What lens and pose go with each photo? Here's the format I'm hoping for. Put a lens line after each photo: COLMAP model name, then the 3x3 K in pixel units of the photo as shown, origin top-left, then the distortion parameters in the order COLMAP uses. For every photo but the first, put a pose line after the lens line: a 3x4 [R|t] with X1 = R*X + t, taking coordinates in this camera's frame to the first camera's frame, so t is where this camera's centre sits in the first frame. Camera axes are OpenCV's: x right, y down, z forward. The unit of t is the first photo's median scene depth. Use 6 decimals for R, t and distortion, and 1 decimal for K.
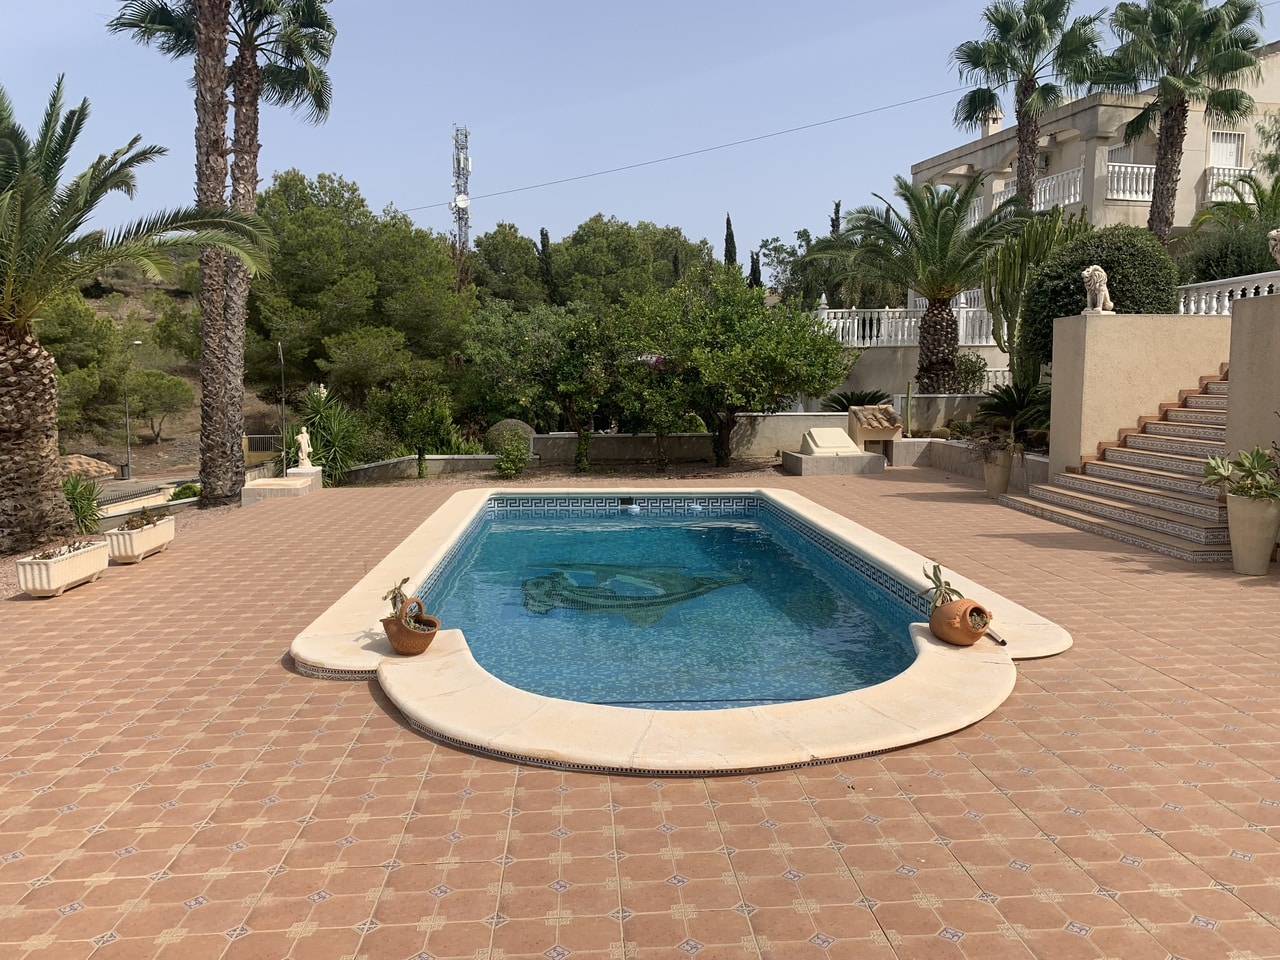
lens RADIAL K [[975.8, 0, 633.3], [0, 975.8, 468.1], [0, 0, 1]] dist [0.019060, -0.021969]
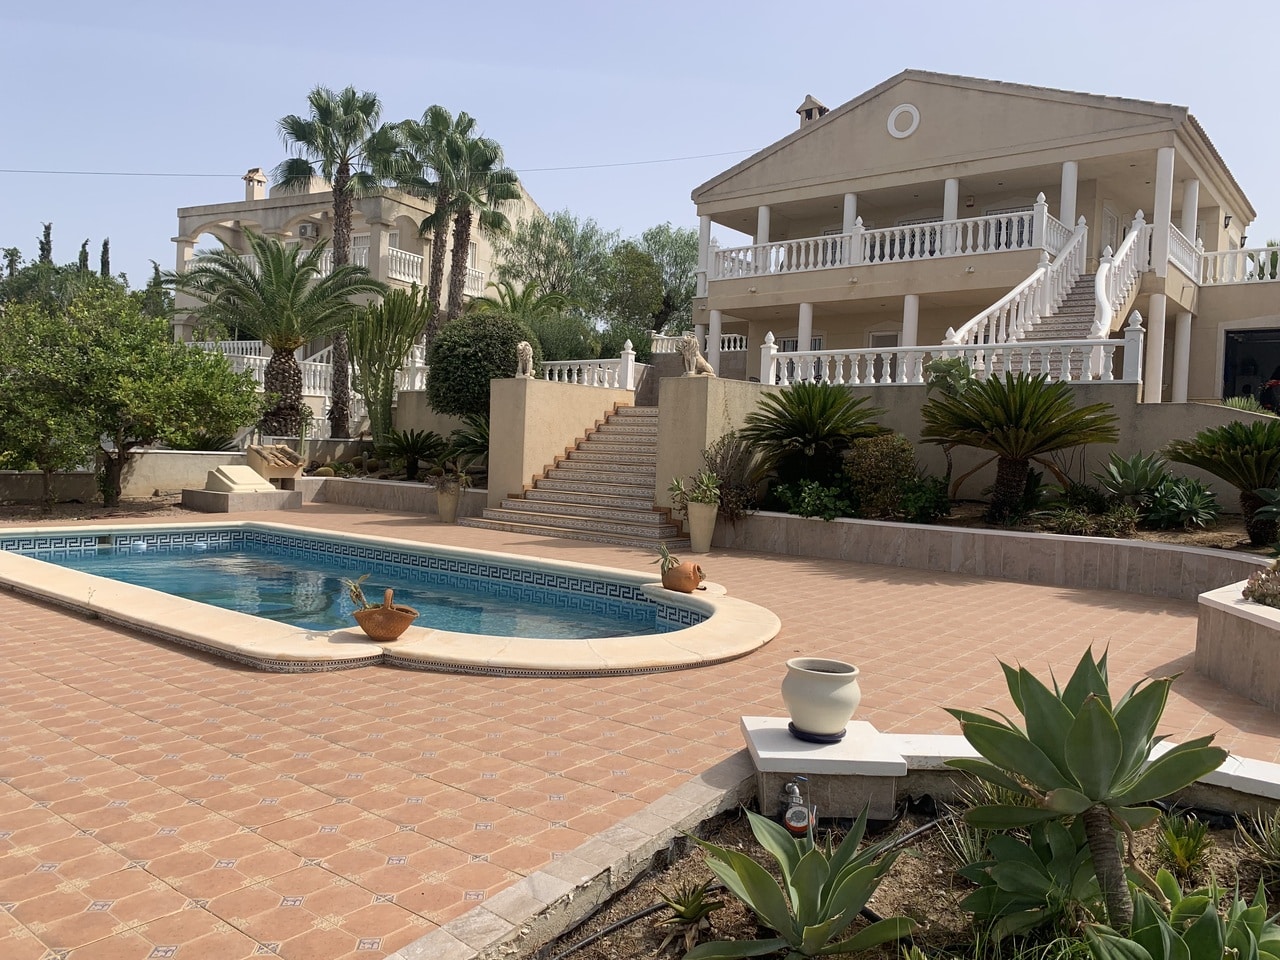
lens RADIAL K [[975.8, 0, 633.3], [0, 975.8, 468.1], [0, 0, 1]] dist [0.019060, -0.021969]
pose [[0.675436, 0.010539, 0.737343, -0.298450], [0.028599, 0.998771, -0.040473, 0.015722], [-0.736864, 0.048424, 0.674305, 0.008837]]
